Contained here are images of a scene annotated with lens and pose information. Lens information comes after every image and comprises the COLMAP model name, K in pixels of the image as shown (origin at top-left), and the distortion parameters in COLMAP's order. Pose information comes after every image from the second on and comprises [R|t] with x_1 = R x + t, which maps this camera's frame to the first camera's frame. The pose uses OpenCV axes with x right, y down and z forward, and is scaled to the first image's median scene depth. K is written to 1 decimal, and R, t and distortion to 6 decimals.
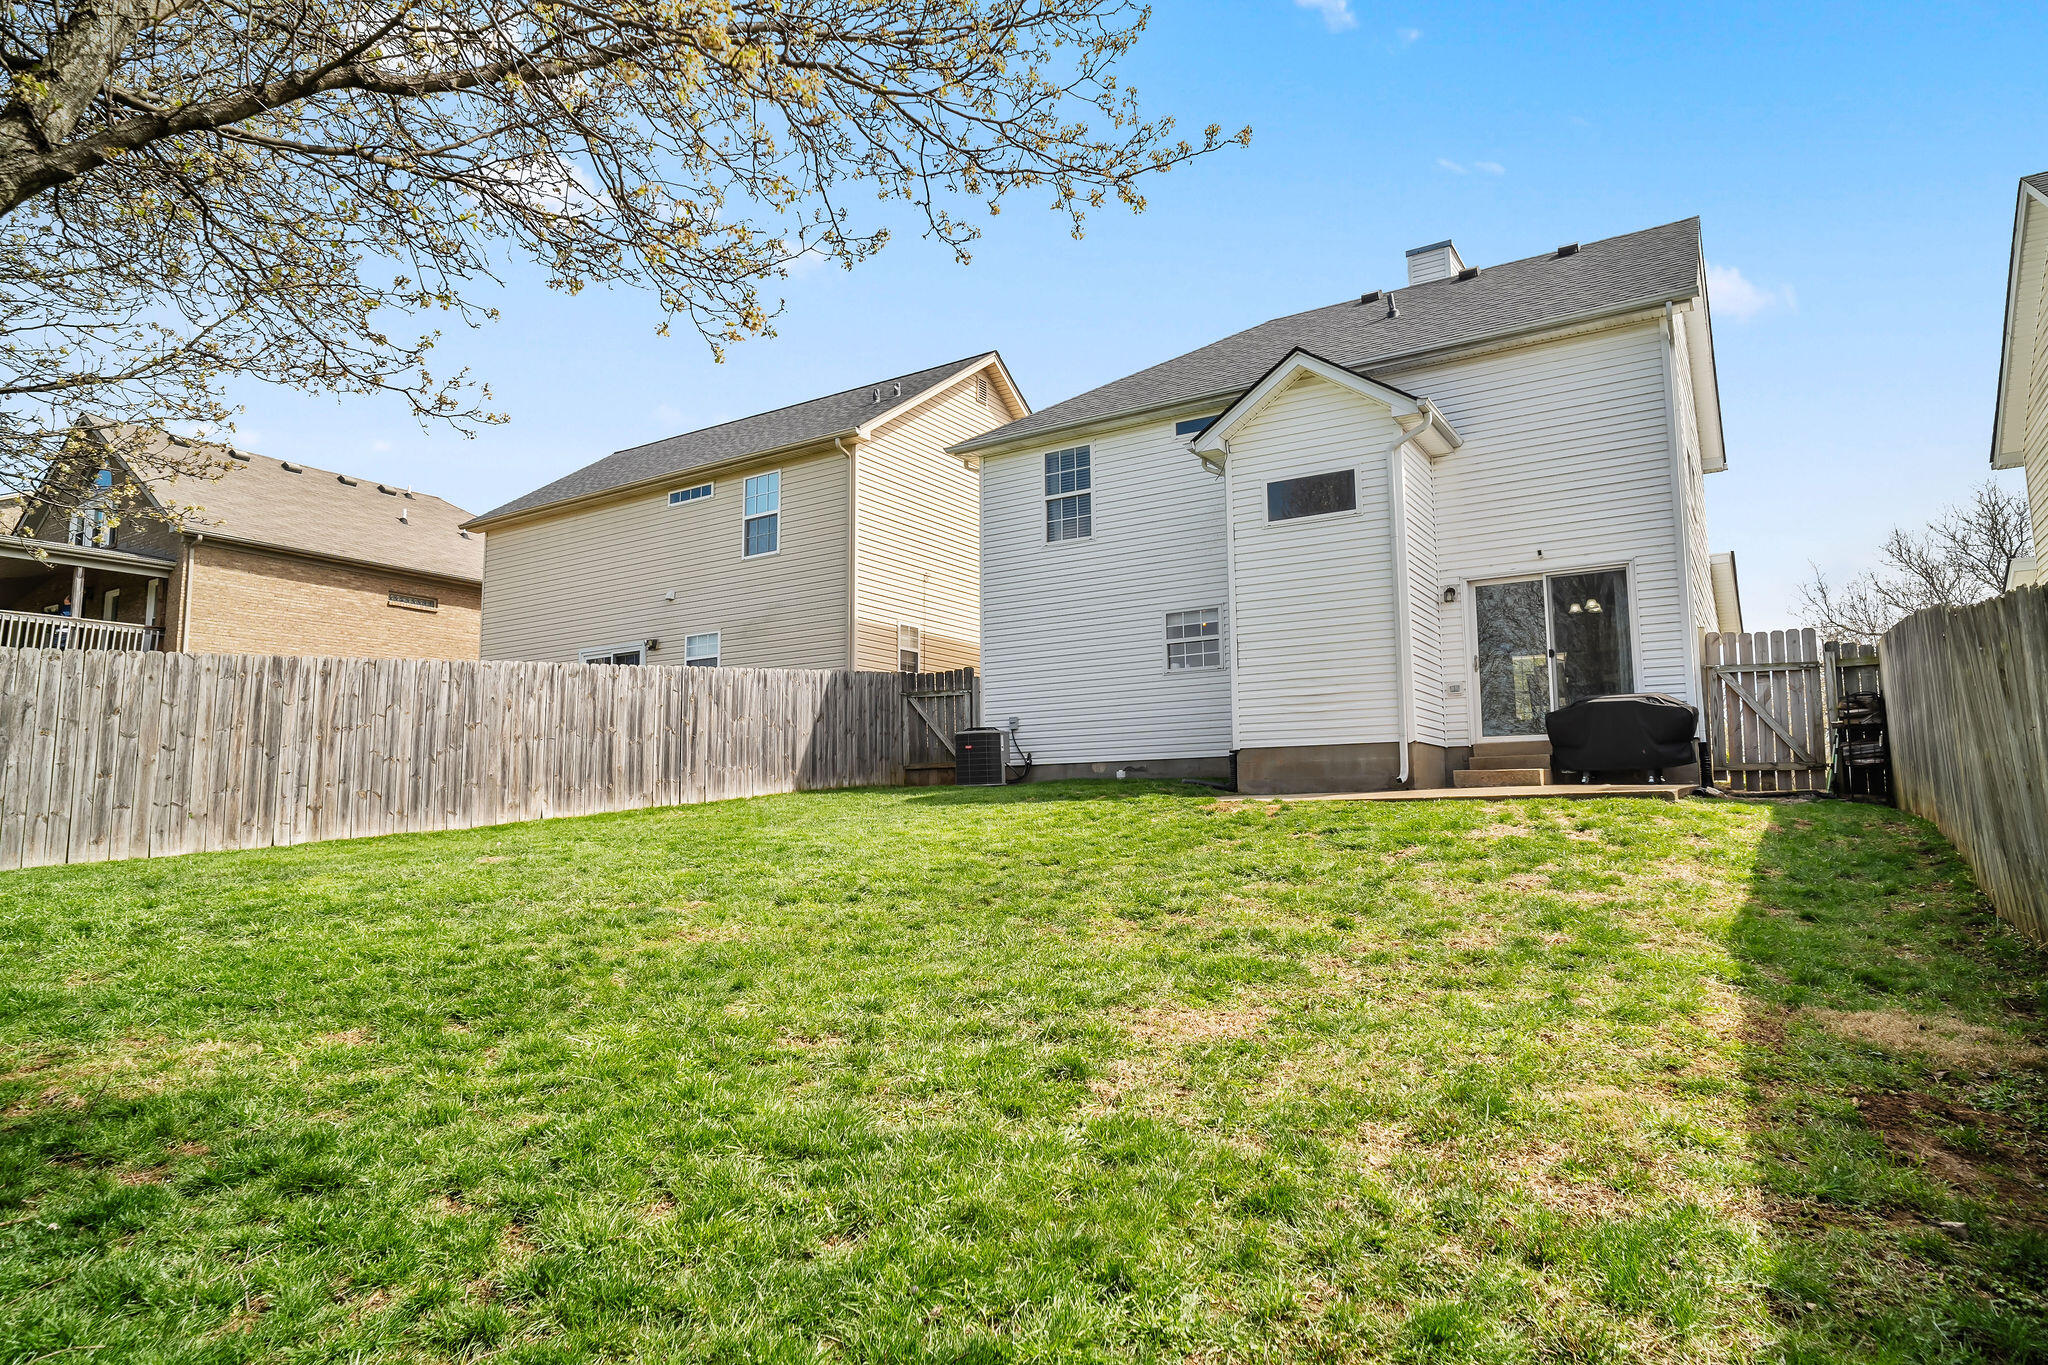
lens RADIAL K [[1198.9, 0, 1024.0], [0, 1198.9, 682.5], [0, 0, 1]] dist [-0.056274, 0.053083]
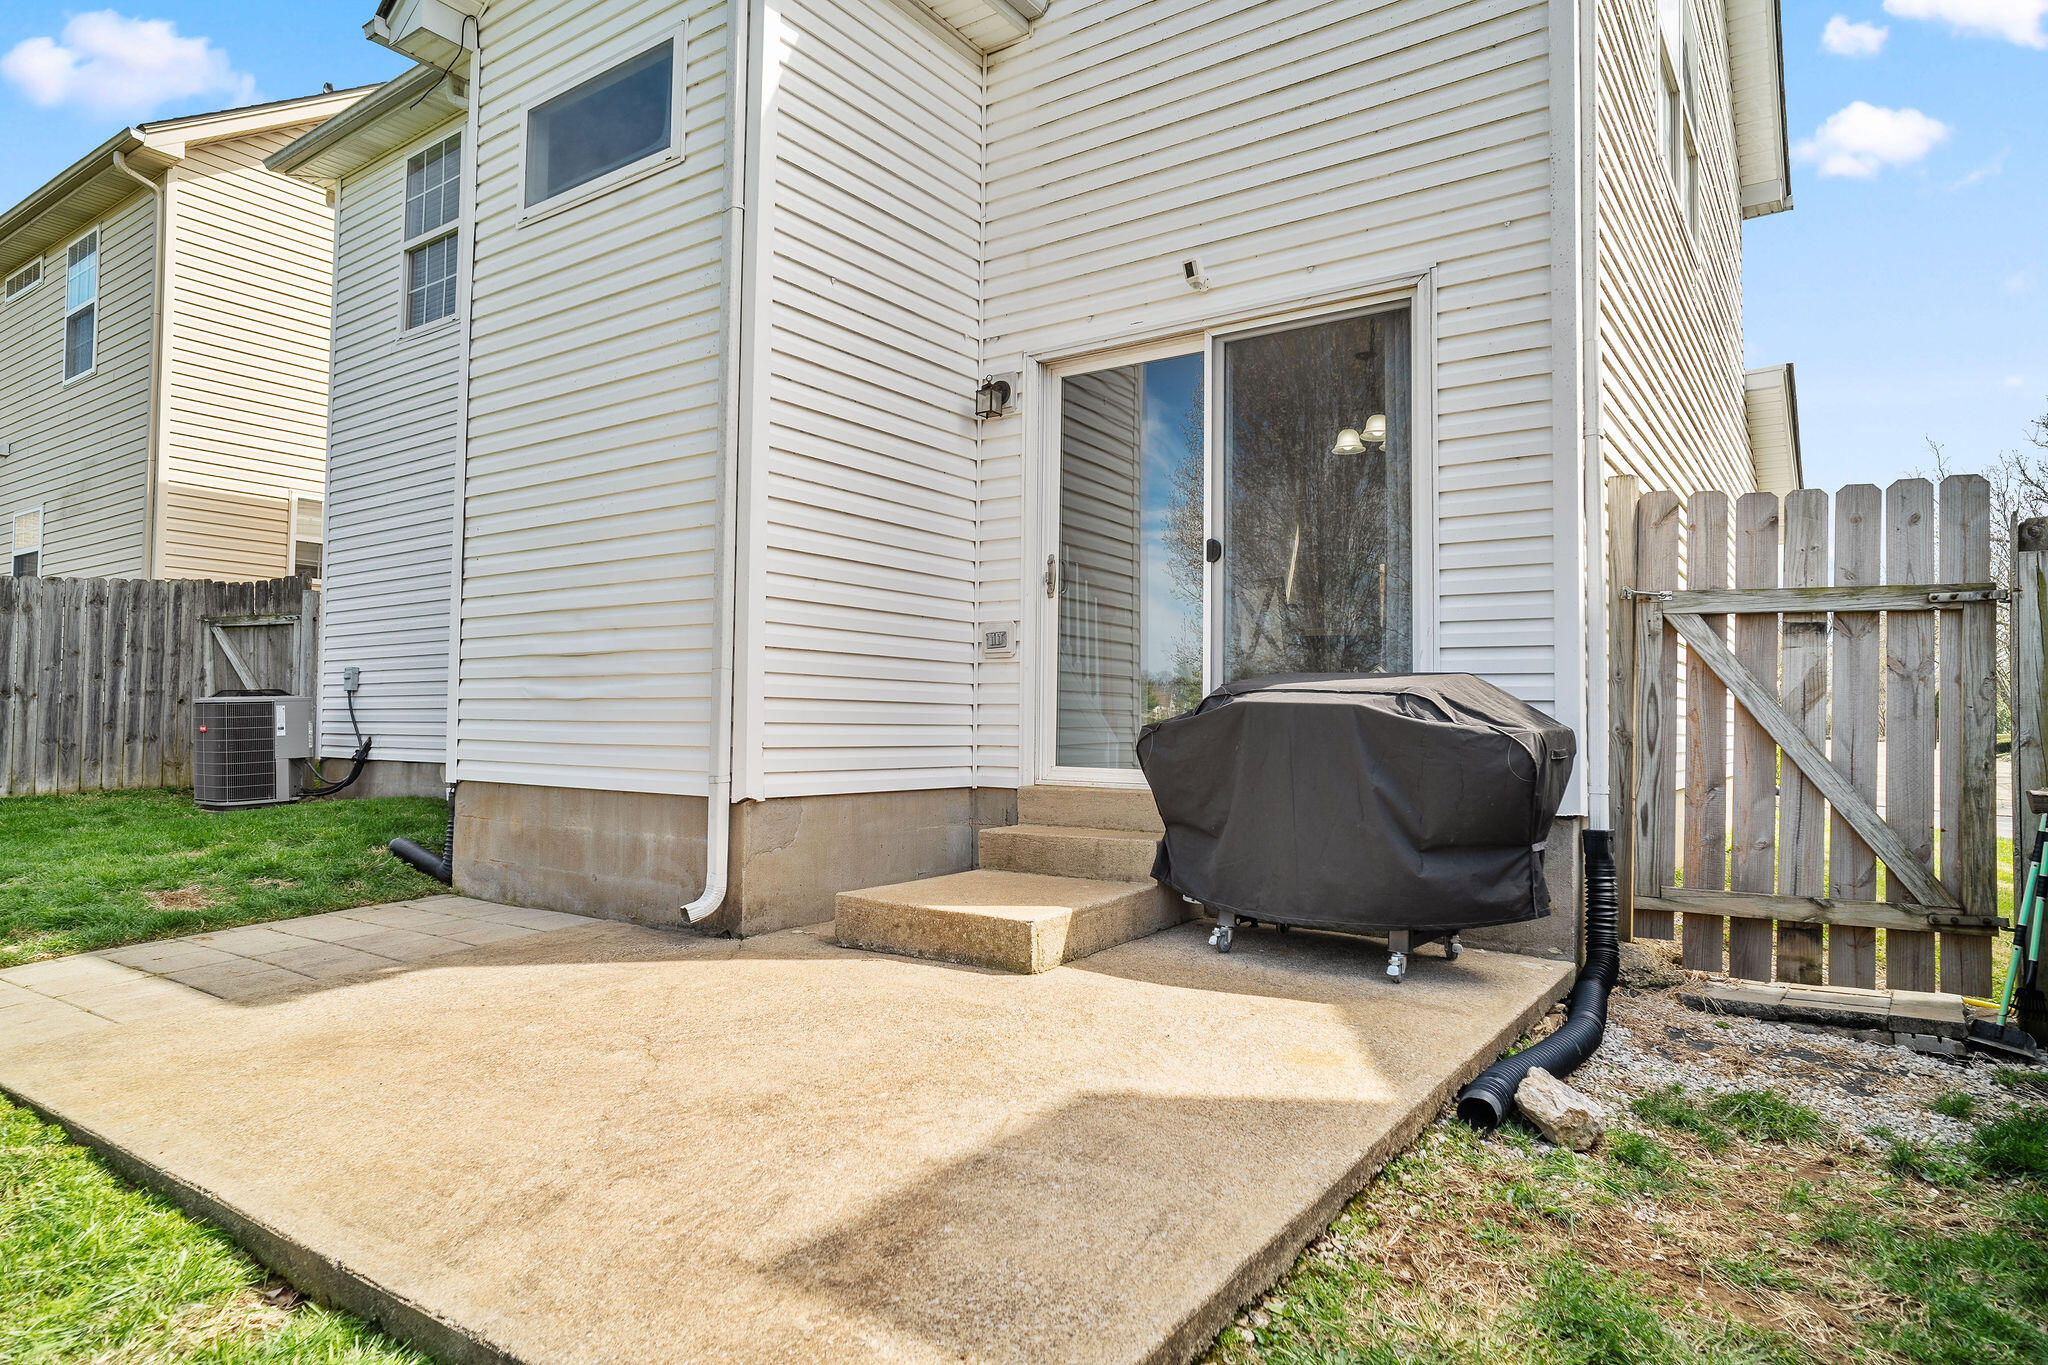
lens RADIAL K [[1198.9, 0, 1024.0], [0, 1198.9, 682.5], [0, 0, 1]] dist [-0.056274, 0.053083]
pose [[0.998616, 0.013994, -0.050700, 0.398760], [-0.009735, 0.996477, 0.083295, -0.013941], [0.051687, -0.082686, 0.995234, 0.619933]]
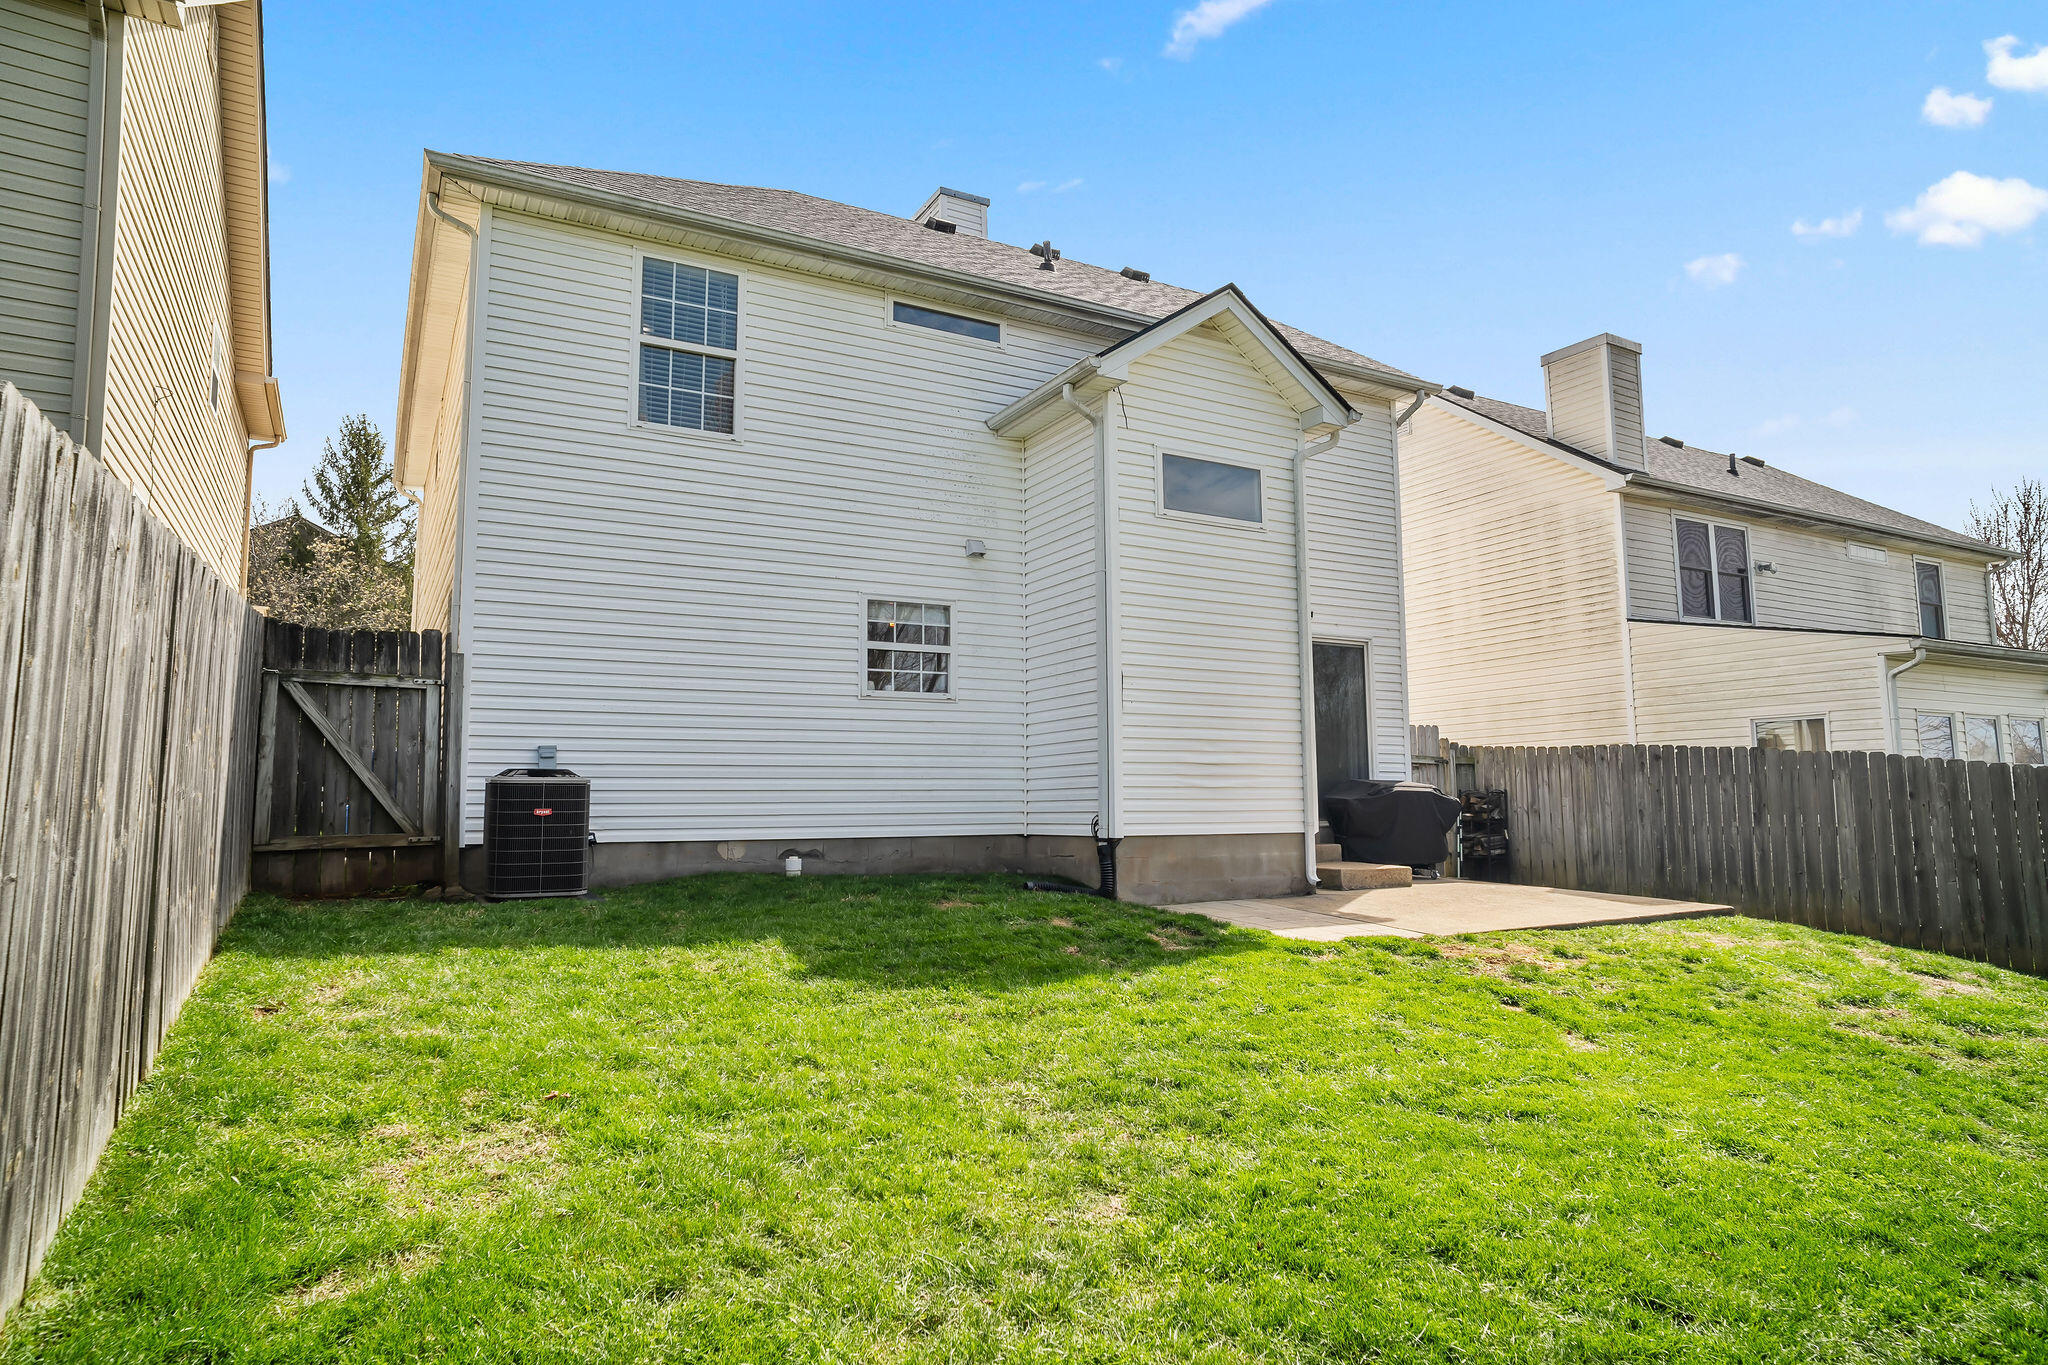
lens RADIAL K [[1198.9, 0, 1024.0], [0, 1198.9, 682.5], [0, 0, 1]] dist [-0.056274, 0.053083]
pose [[0.477996, 0.101261, 0.872506, -0.437277], [-0.099170, 0.993203, -0.060939, 0.016698], [-0.872746, -0.057398, 0.484789, 0.742200]]
